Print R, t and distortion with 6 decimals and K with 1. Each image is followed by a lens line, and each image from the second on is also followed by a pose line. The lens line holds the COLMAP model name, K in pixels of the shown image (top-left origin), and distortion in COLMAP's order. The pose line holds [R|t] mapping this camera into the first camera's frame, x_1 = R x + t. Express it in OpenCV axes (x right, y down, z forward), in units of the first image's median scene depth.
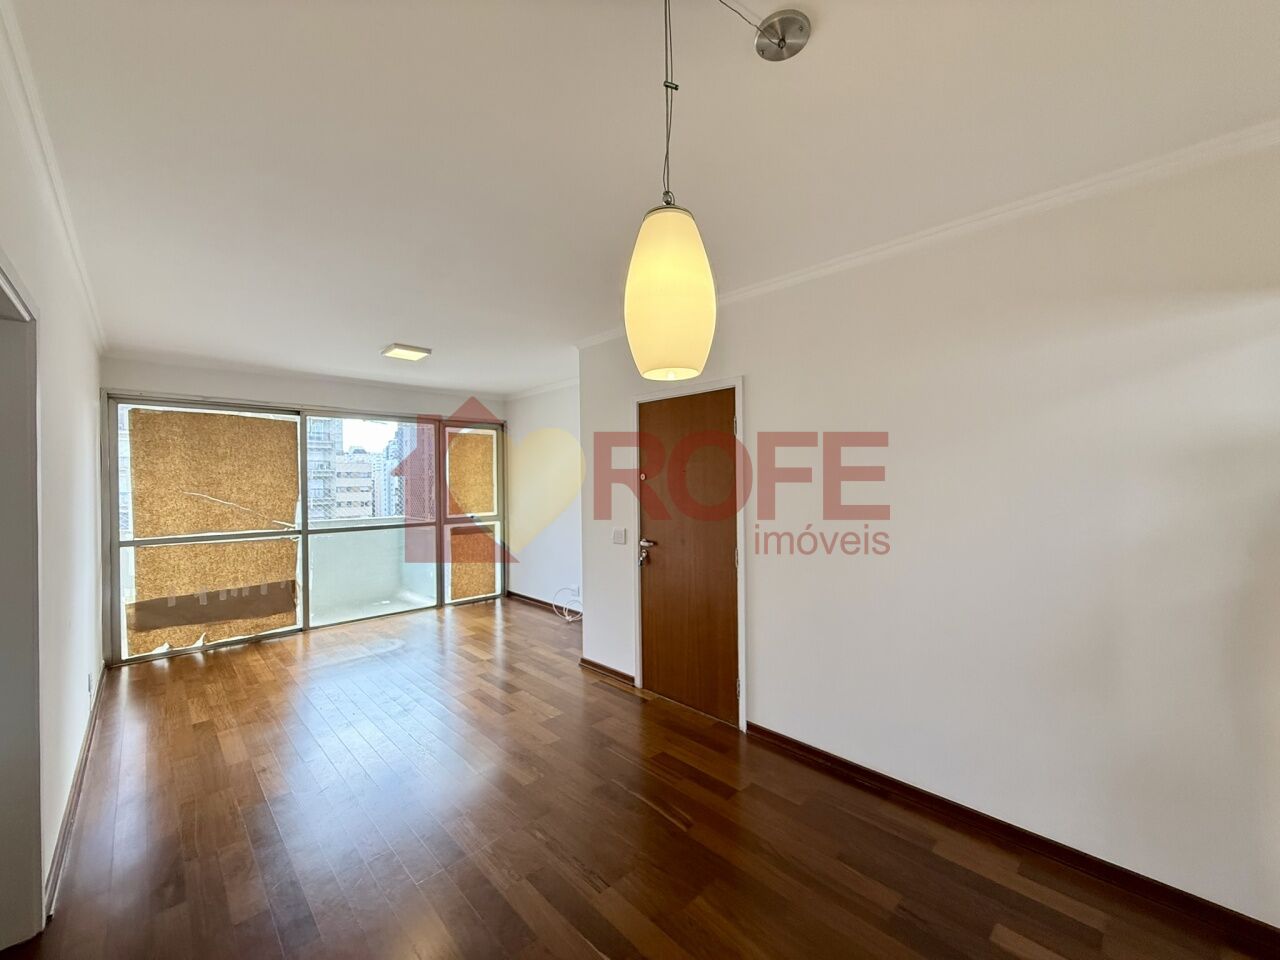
lens RADIAL K [[510.4, 0, 639.7], [0, 510.4, 481.6], [0, 0, 1]] dist [0.003958, -0.001264]
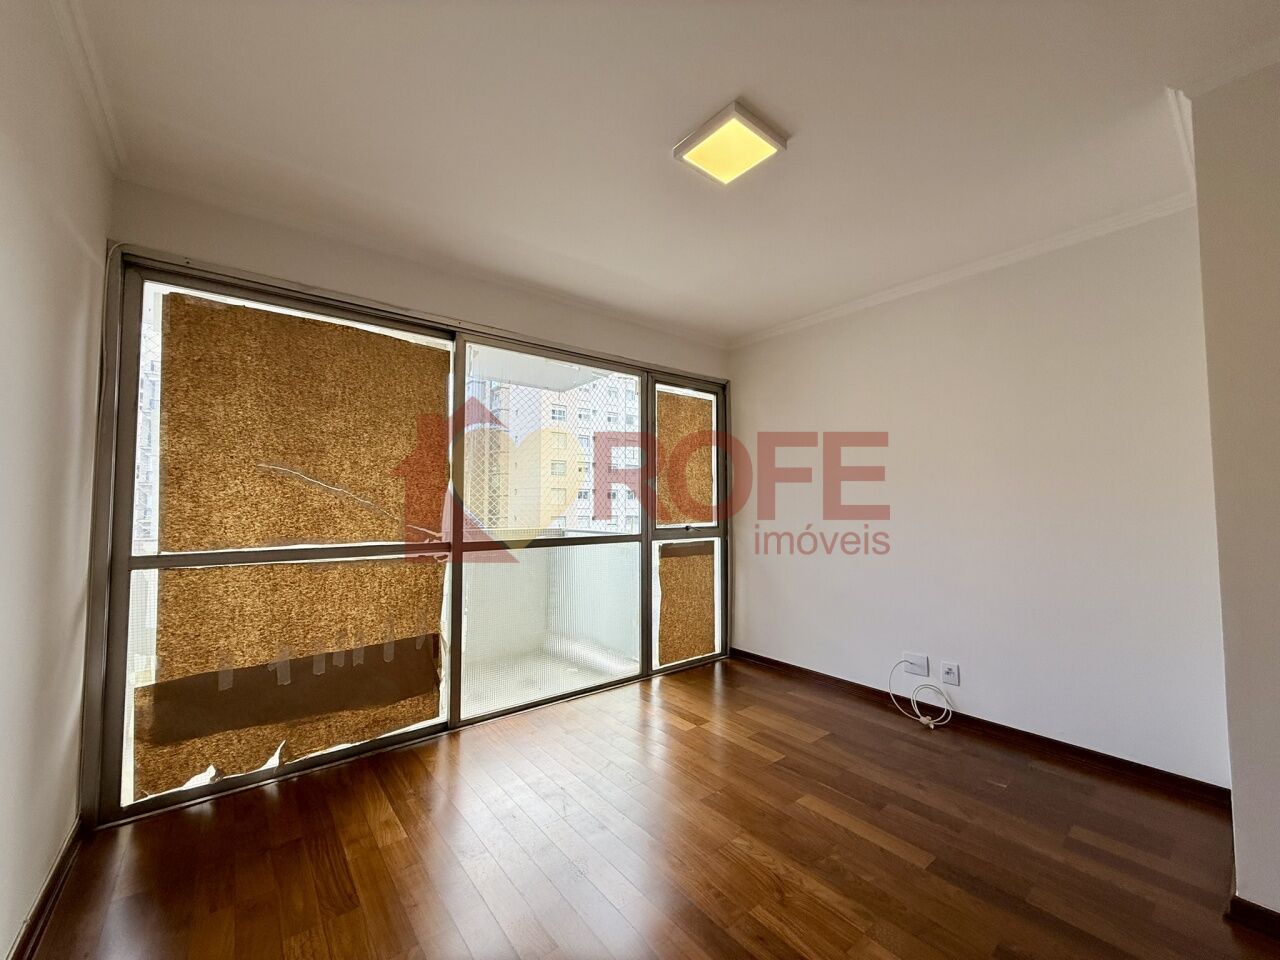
lens RADIAL K [[510.4, 0, 641.8], [0, 510.4, 482.3], [0, 0, 1]] dist [0.003958, -0.001264]
pose [[0.996262, 0.008801, -0.085931, -0.440335], [-0.012659, 0.998931, -0.044451, 0.054893], [0.085448, 0.045372, 0.995309, 0.496972]]
